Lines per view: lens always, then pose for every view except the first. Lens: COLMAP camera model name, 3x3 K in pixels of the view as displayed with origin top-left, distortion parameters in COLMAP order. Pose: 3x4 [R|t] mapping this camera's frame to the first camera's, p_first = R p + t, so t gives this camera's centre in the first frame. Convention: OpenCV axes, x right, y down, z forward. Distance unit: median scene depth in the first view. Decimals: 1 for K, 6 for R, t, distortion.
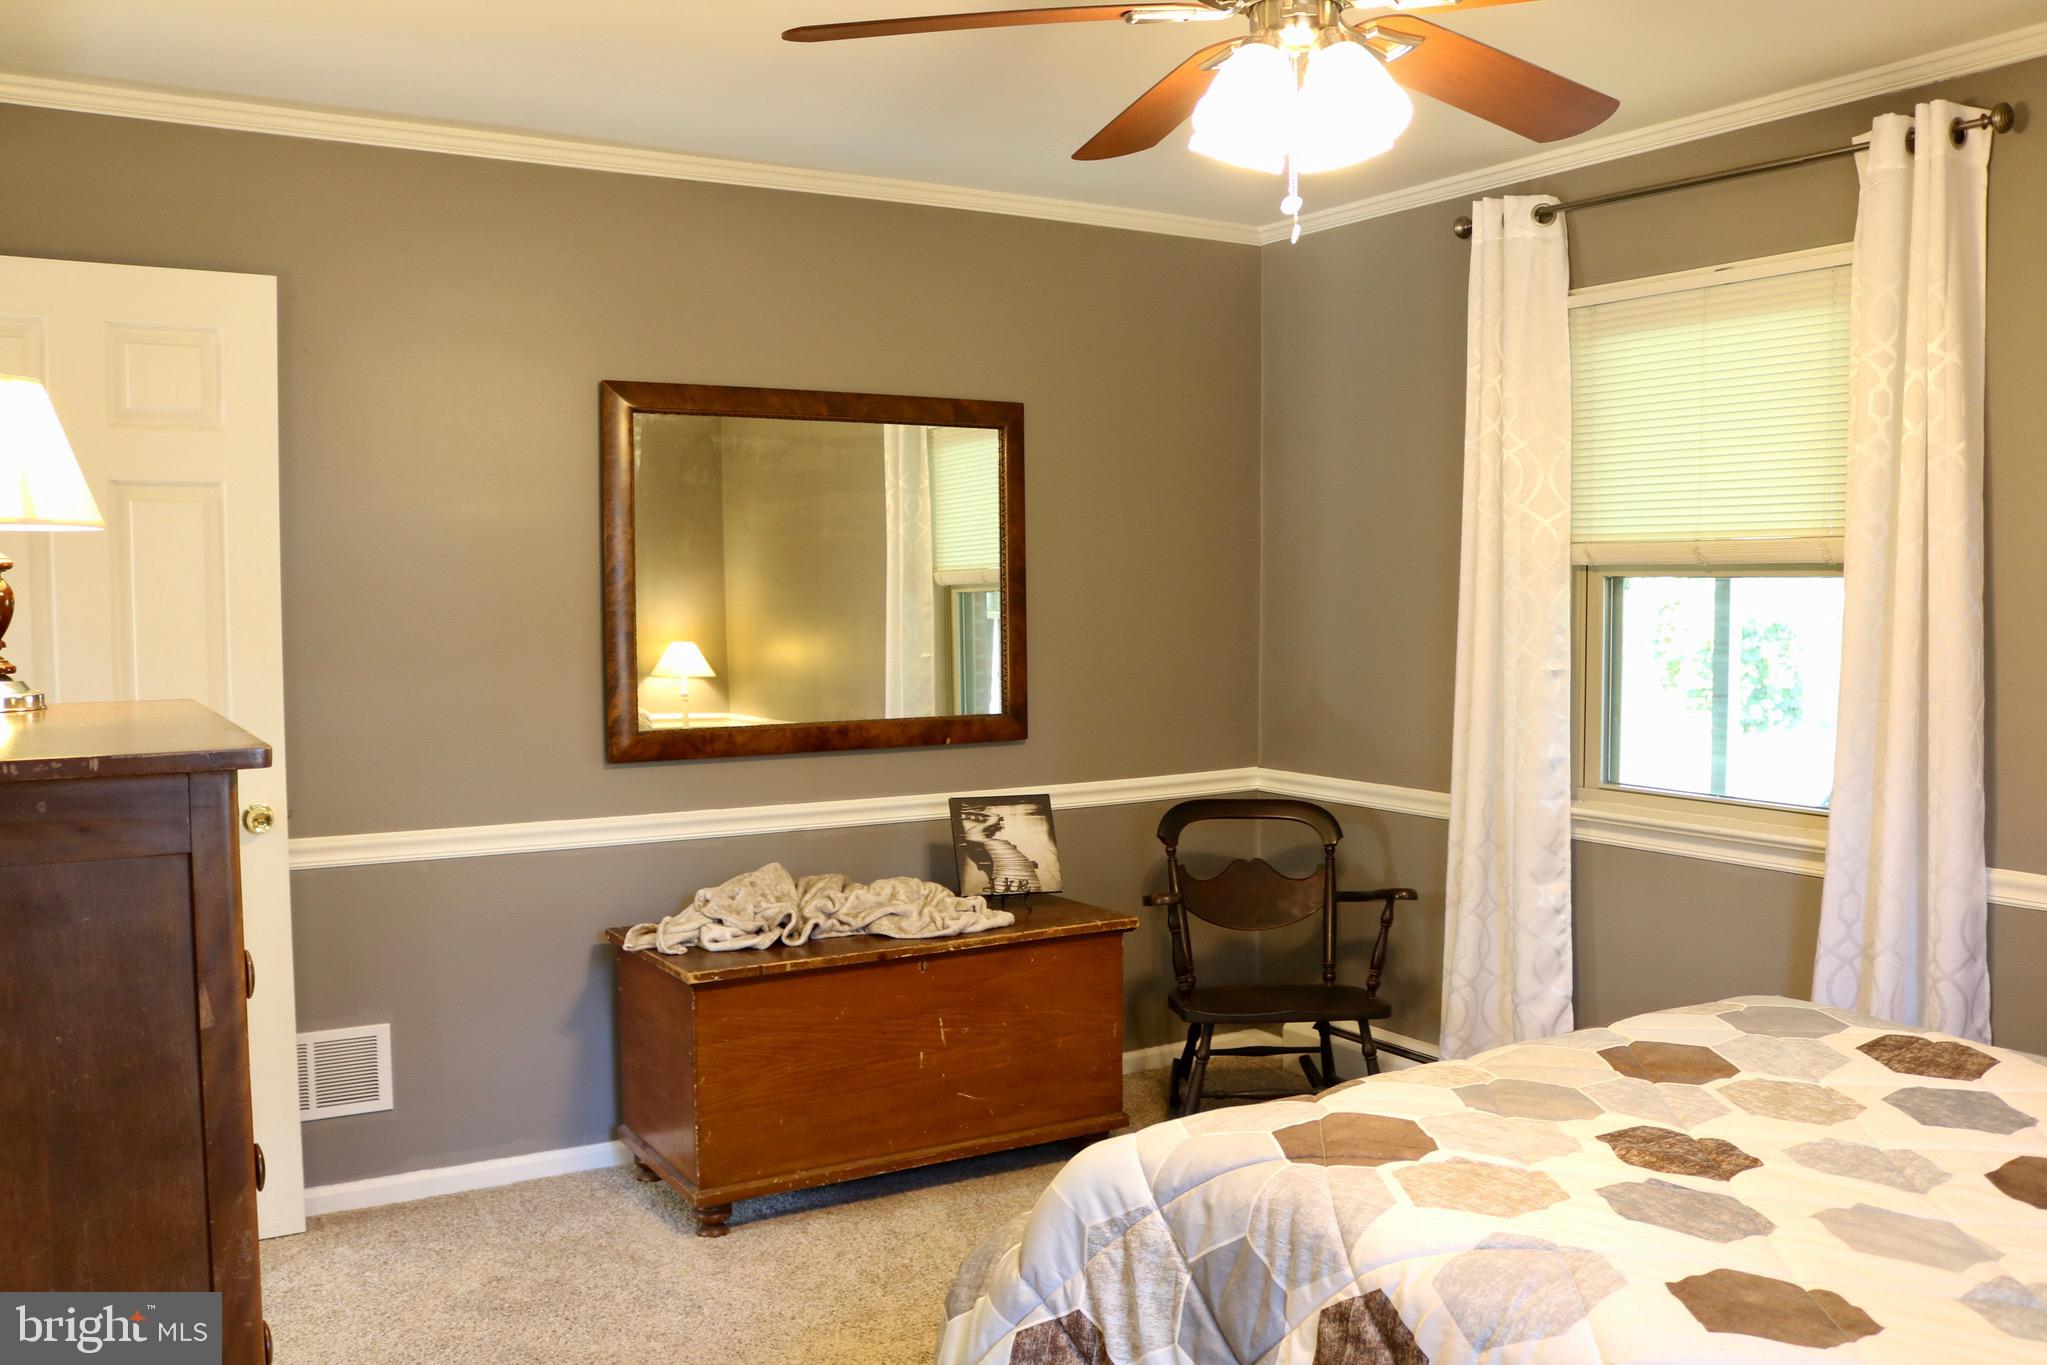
lens RADIAL K [[1759.9, 0, 1060.7], [0, 1759.9, 707.2], [0, 0, 1]] dist [-0.070282, 0.006304]
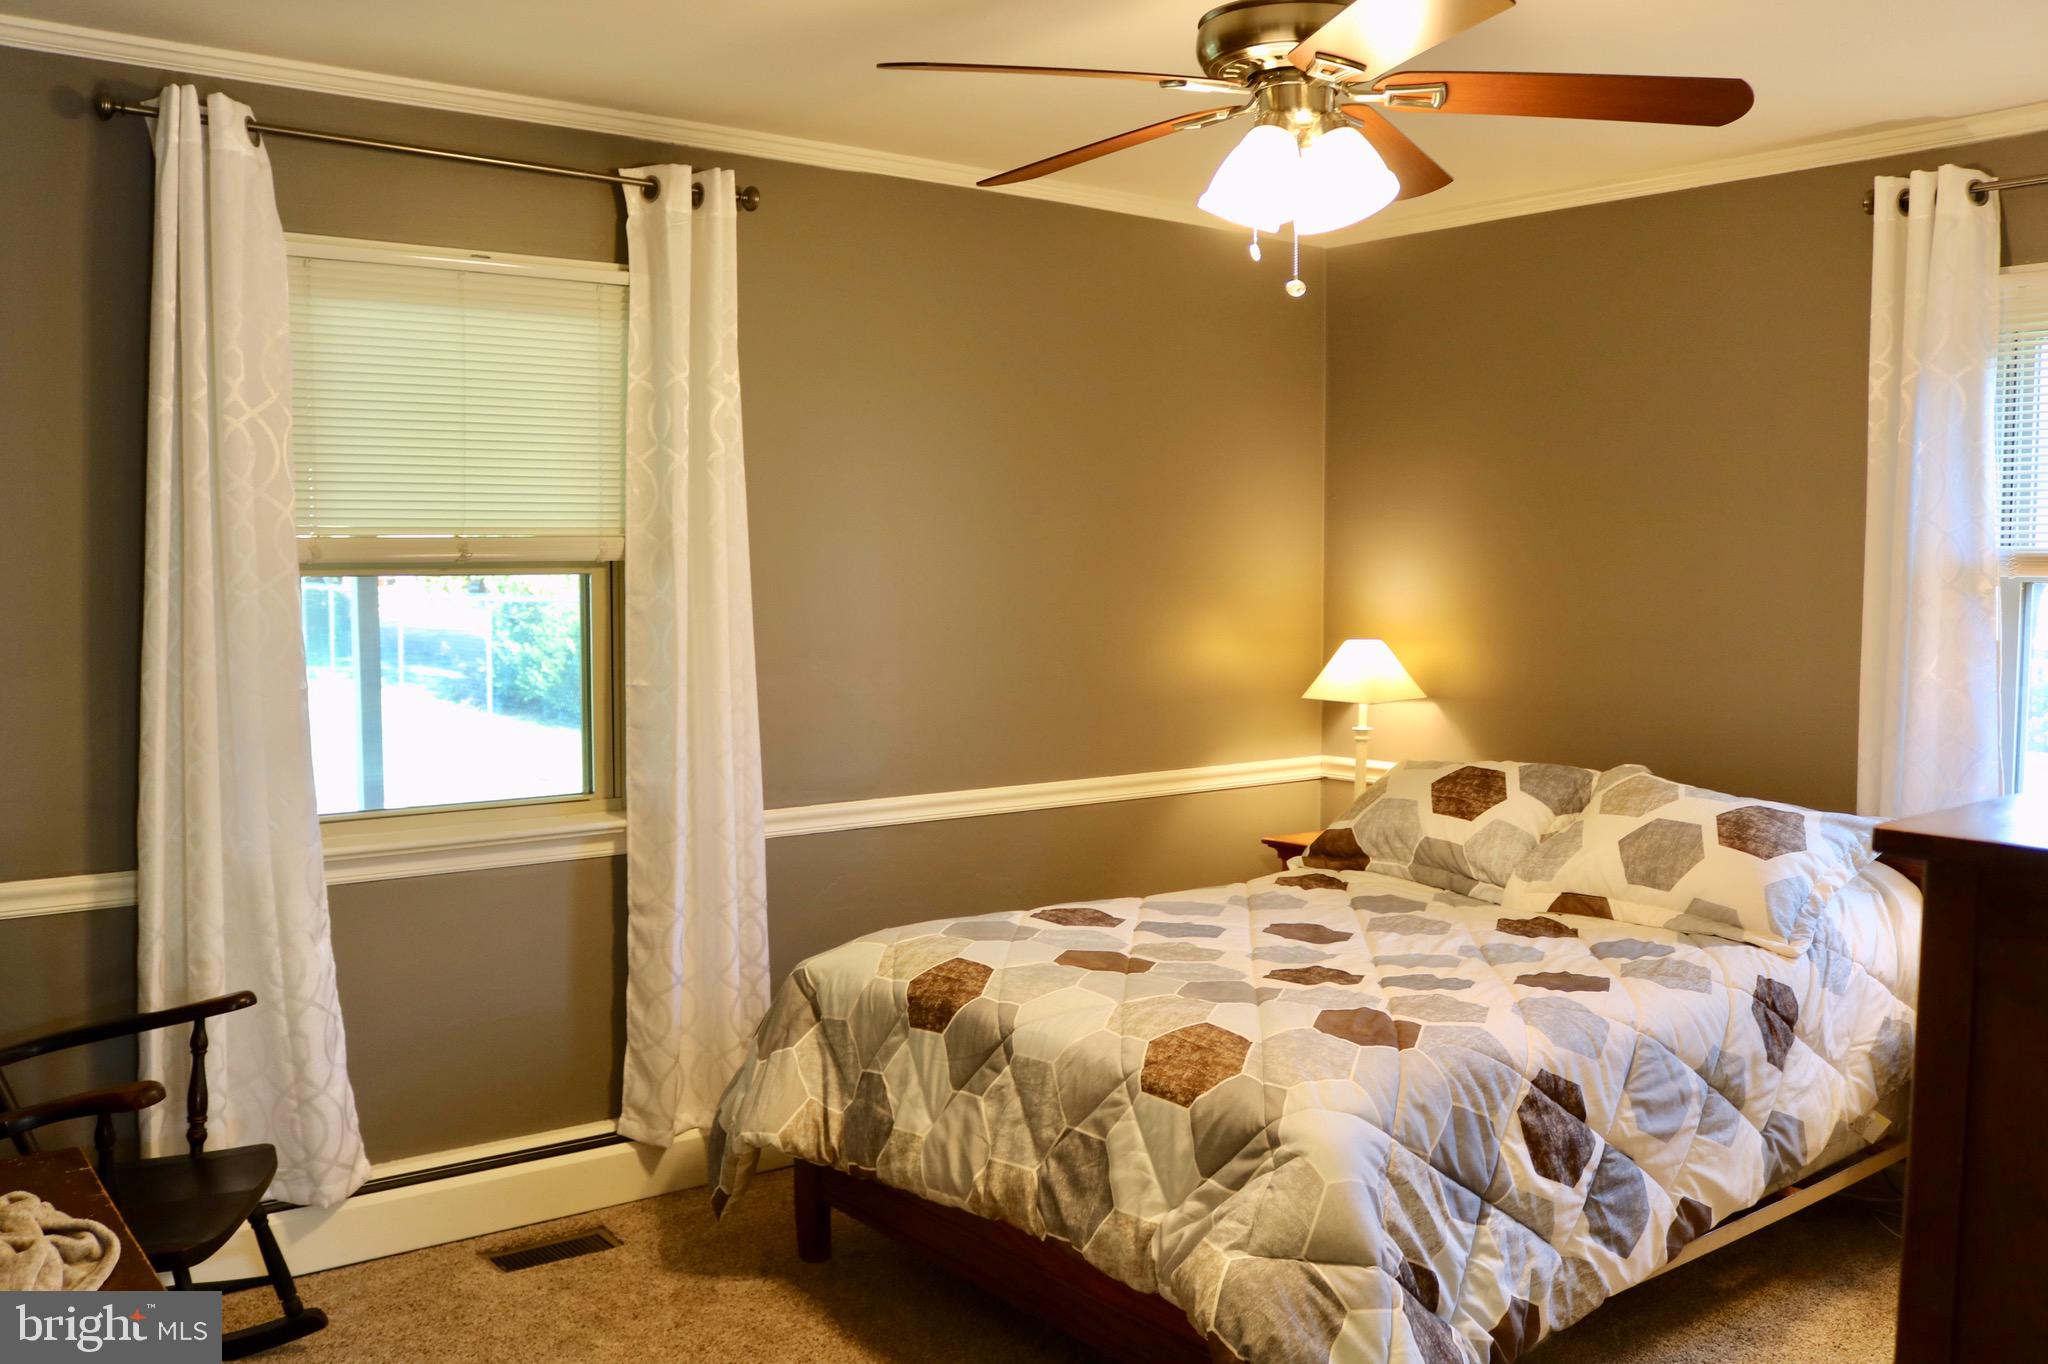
lens RADIAL K [[1760.8, 0, 1061.2], [0, 1760.8, 706.7], [0, 0, 1]] dist [-0.070282, 0.006304]
pose [[-0.097455, -0.074934, 0.992415, -0.708703], [0.071870, 0.994028, 0.082113, -0.067715], [-0.992642, 0.079327, -0.091487, 0.889790]]
